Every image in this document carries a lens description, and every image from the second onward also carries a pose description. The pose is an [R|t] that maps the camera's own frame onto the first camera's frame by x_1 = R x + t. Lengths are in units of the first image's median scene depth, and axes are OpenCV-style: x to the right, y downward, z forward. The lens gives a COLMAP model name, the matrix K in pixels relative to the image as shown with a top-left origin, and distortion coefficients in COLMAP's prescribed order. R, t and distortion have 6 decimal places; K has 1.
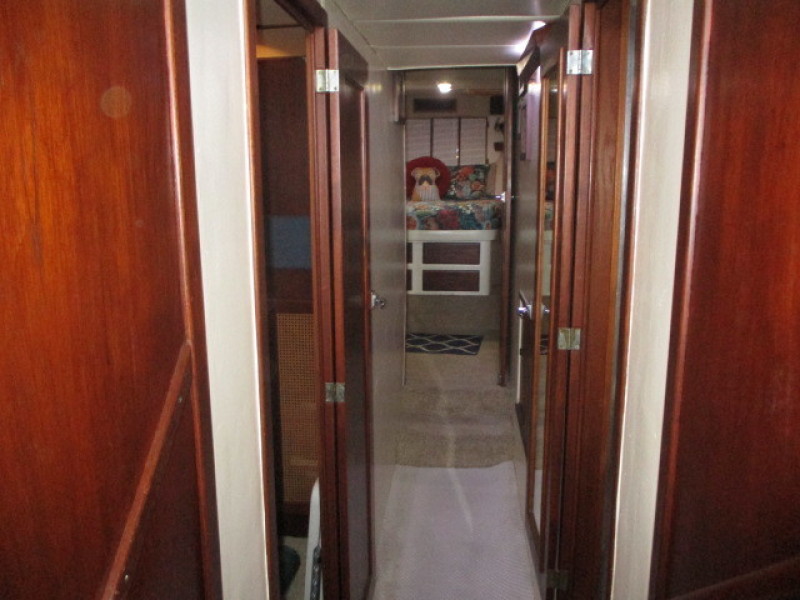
lens RADIAL K [[674.3, 0, 401.3], [0, 674.3, 299.1], [0, 0, 1]] dist [-0.028862, 0.000178]
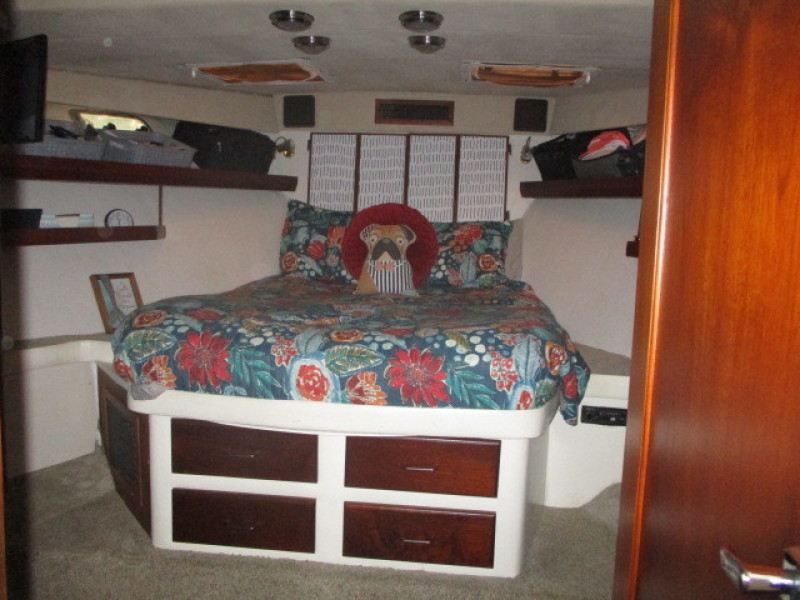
lens RADIAL K [[674.3, 0, 397.6], [0, 674.3, 299.0], [0, 0, 1]] dist [-0.028862, 0.000178]
pose [[0.999423, 0.033796, -0.003535, 0.047550], [-0.033958, 0.997117, -0.067858, -0.106638], [0.001232, 0.067938, 0.997689, 0.503299]]
